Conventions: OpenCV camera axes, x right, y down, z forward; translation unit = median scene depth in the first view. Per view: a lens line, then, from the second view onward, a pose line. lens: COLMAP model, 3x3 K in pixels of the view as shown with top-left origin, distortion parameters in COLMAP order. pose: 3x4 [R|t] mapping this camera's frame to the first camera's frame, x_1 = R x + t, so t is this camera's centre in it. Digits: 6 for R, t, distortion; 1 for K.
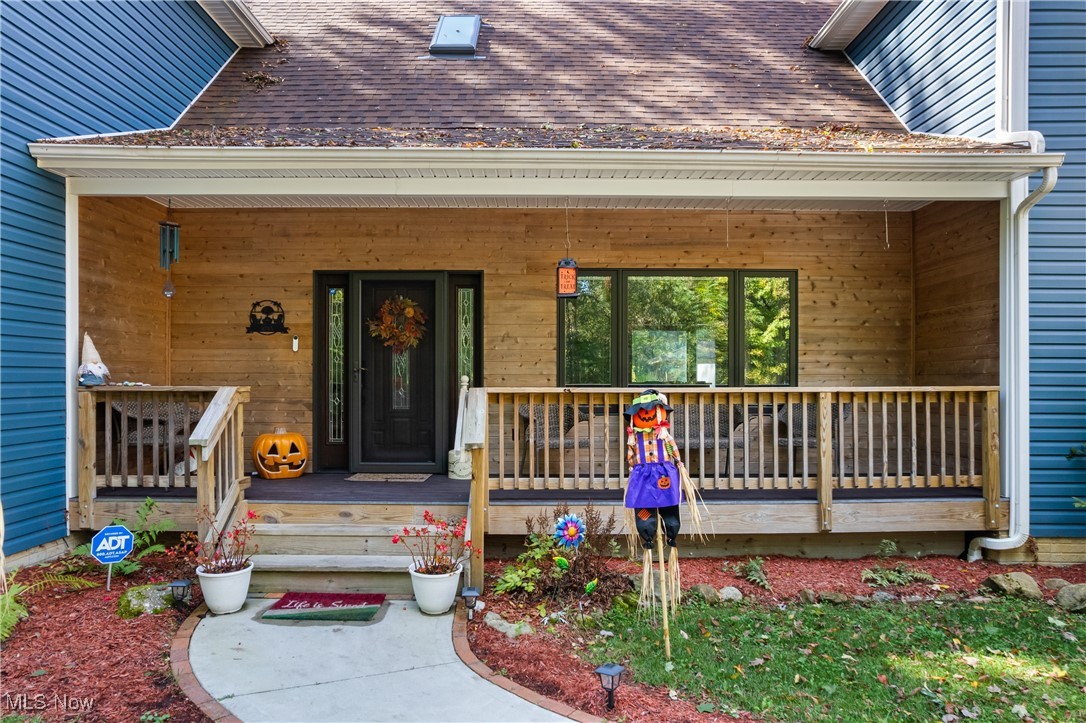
lens RADIAL K [[705.3, 0, 544.7], [0, 705.3, 380.2], [0, 0, 1]] dist [-0.074632, 0.068712]
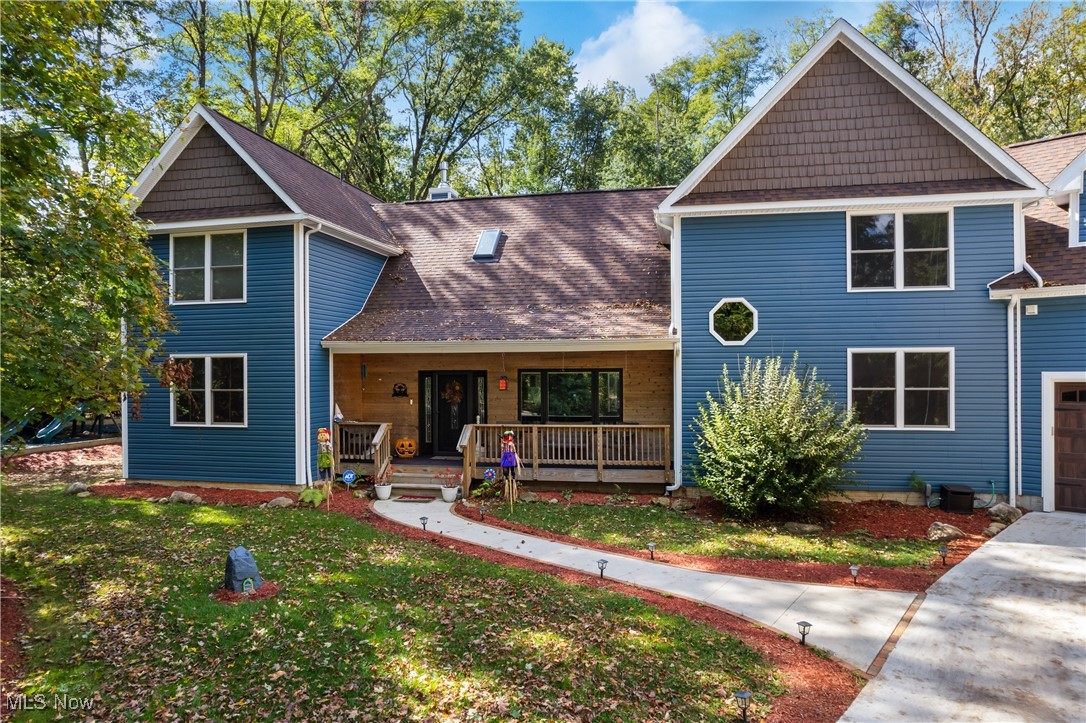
lens RADIAL K [[705.3, 0, 544.7], [0, 705.3, 380.2], [0, 0, 1]] dist [-0.074632, 0.068712]
pose [[0.977795, -0.004764, -0.209508, 0.741629], [0.006439, 0.999952, 0.007317, -0.175130], [0.209463, -0.008503, 0.977779, -1.568229]]
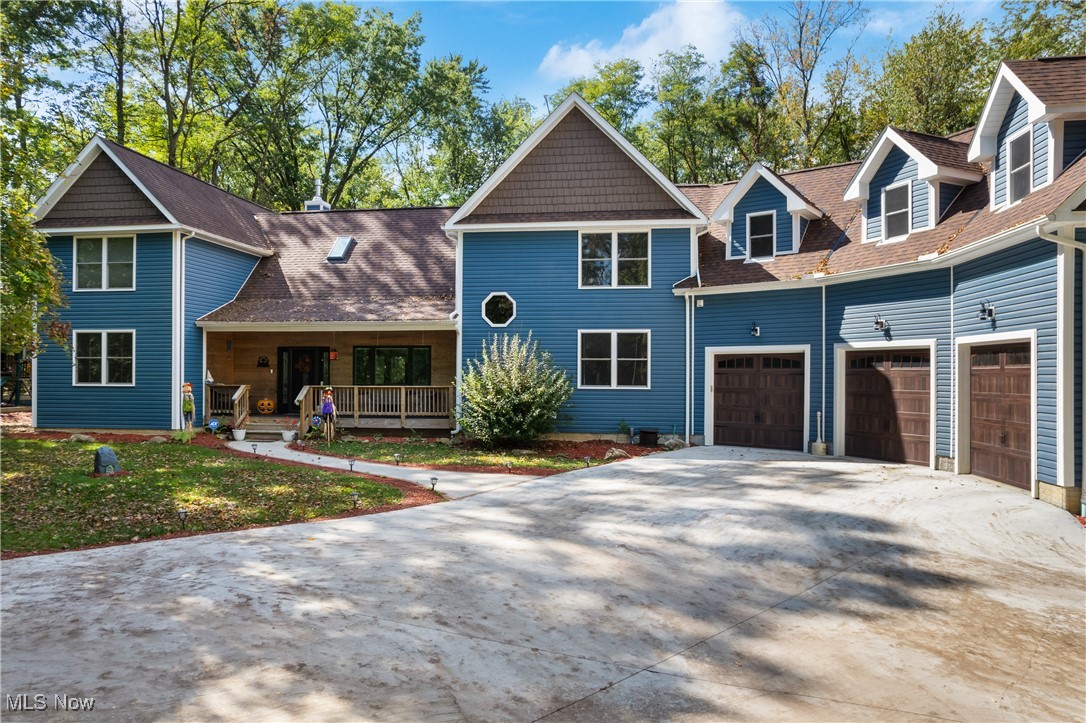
lens RADIAL K [[705.3, 0, 544.7], [0, 705.3, 380.2], [0, 0, 1]] dist [-0.074632, 0.068712]
pose [[0.990498, 0.003574, -0.137483, 1.563147], [-0.002781, 0.999978, 0.005959, -0.040706], [0.137501, -0.005520, 0.990486, -2.334233]]
